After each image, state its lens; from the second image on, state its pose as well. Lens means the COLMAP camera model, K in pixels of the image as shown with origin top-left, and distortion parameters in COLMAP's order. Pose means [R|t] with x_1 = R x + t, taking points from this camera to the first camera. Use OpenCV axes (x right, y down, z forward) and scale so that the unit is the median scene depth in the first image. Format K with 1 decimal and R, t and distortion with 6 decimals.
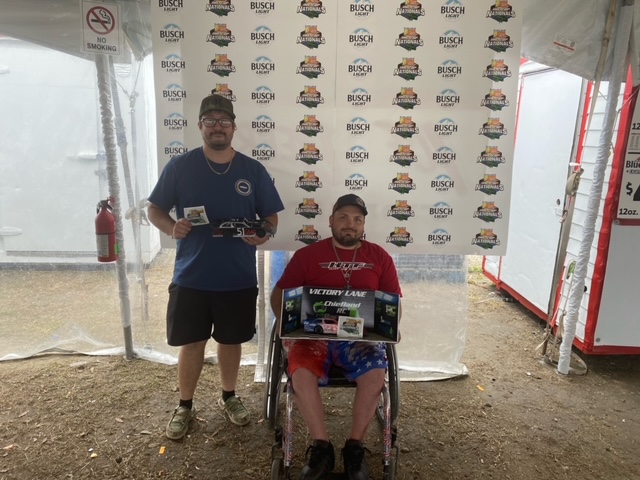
lens RADIAL K [[480.5, 0, 320.6], [0, 480.5, 239.2], [0, 0, 1]] dist [0.296867, -0.001827]
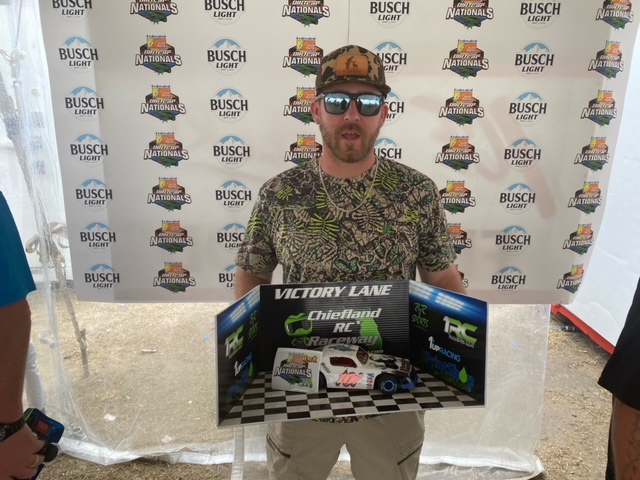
lens RADIAL K [[478.6, 0, 324.1], [0, 478.6, 248.5], [0, 0, 1]] dist [0.099972, -0.002229]
pose [[0.989418, -0.075691, 0.123788, -0.029389], [0.052398, 0.981971, 0.181624, -0.017663], [-0.135303, -0.173216, 0.975546, 0.547388]]
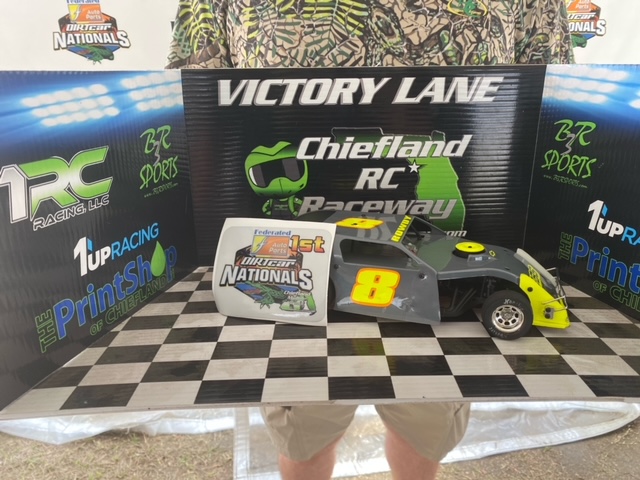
lens RADIAL K [[494.3, 0, 320.0], [0, 494.3, 244.9], [0, 0, 1]] dist [0.016405, -0.001051]
pose [[0.998081, -0.061874, -0.002418, 0.016082], [0.058259, 0.925108, 0.375208, 0.091929], [-0.020978, -0.374629, 0.926937, 0.787334]]
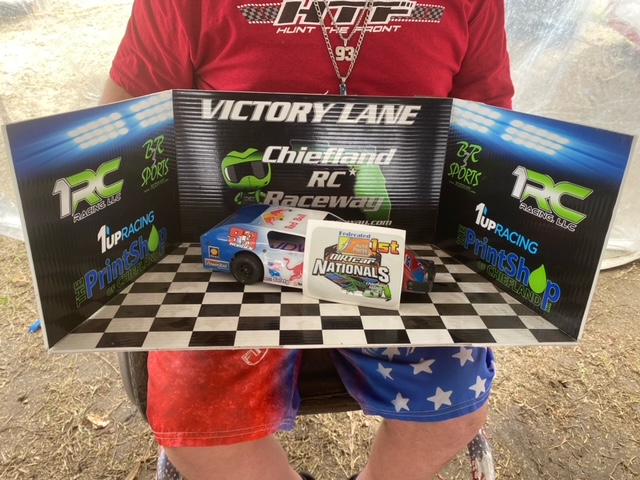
lens RADIAL K [[489.9, 0, 316.2], [0, 489.9, 237.3], [0, 0, 1]] dist [0.044957, -0.025052]
pose [[0.997648, -0.038322, 0.056825, 0.020543], [0.009988, 0.901520, 0.432623, 0.057222], [-0.067808, -0.431038, 0.899782, 0.734386]]
